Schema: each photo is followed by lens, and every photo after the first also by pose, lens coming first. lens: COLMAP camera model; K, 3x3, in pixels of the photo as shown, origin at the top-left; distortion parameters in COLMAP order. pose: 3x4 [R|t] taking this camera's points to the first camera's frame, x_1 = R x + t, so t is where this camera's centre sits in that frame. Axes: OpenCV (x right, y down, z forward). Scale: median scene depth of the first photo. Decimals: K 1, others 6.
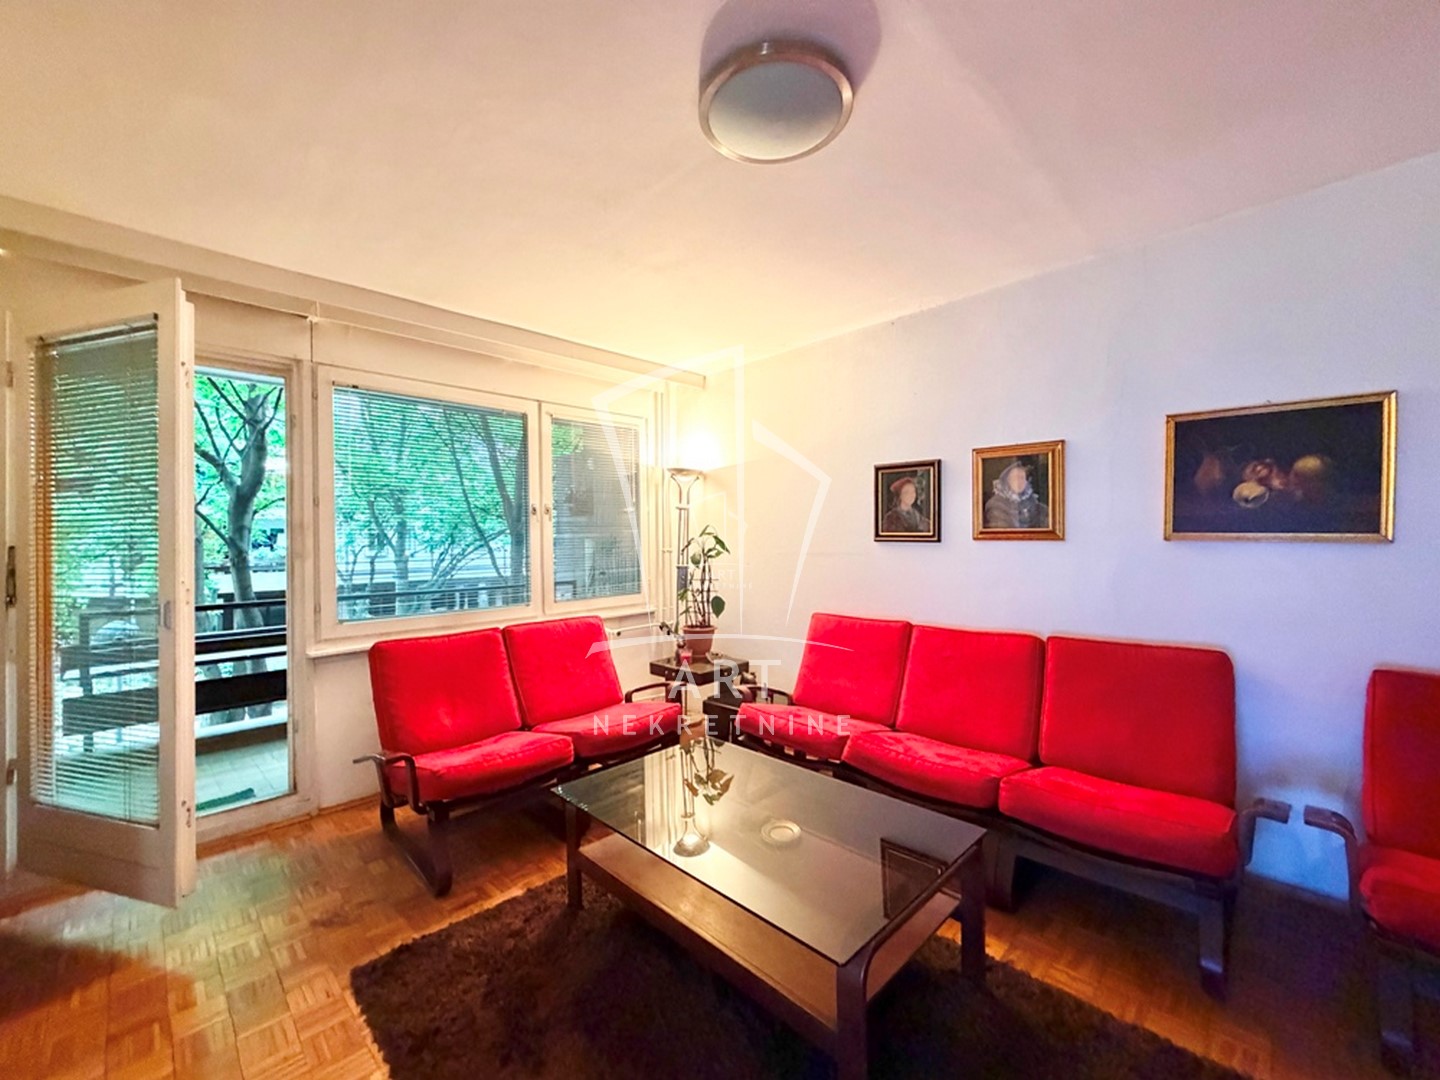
lens RADIAL K [[572.9, 0, 712.3], [0, 572.9, 541.9], [0, 0, 1]] dist [-0.000821, 0.000301]
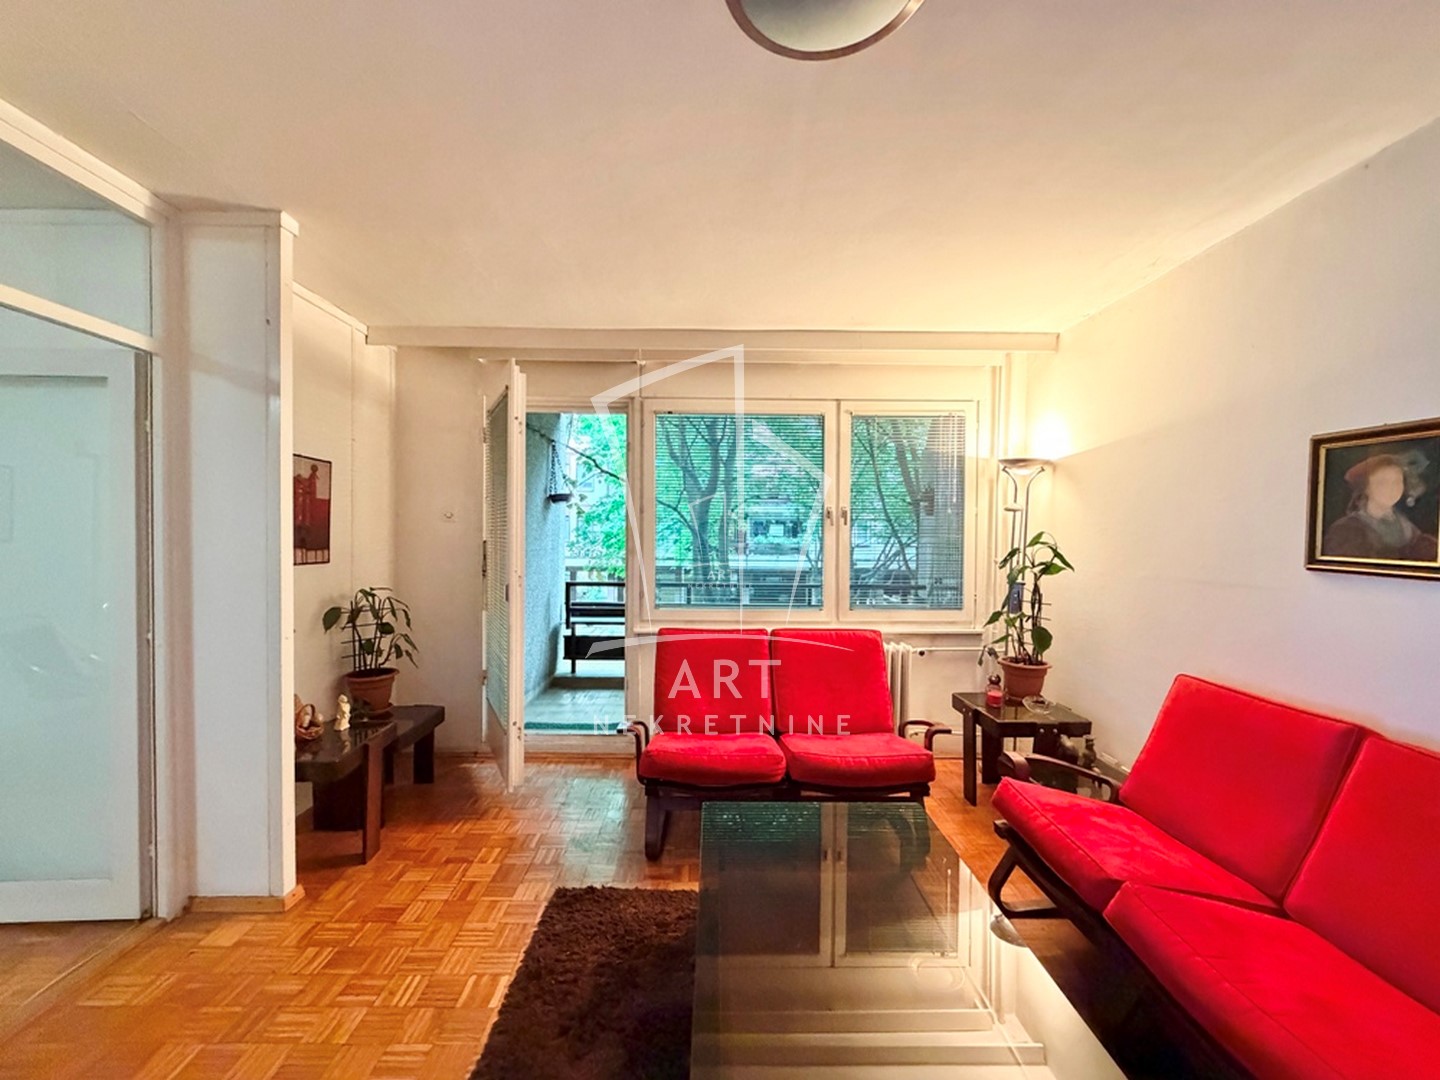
lens RADIAL K [[572.9, 0, 712.3], [0, 572.9, 541.9], [0, 0, 1]] dist [-0.000821, 0.000301]
pose [[0.721865, 0.033438, -0.691225, 0.222232], [-0.023639, 0.999441, 0.023661, -0.025251], [0.691630, -0.000740, 0.722252, 0.158504]]
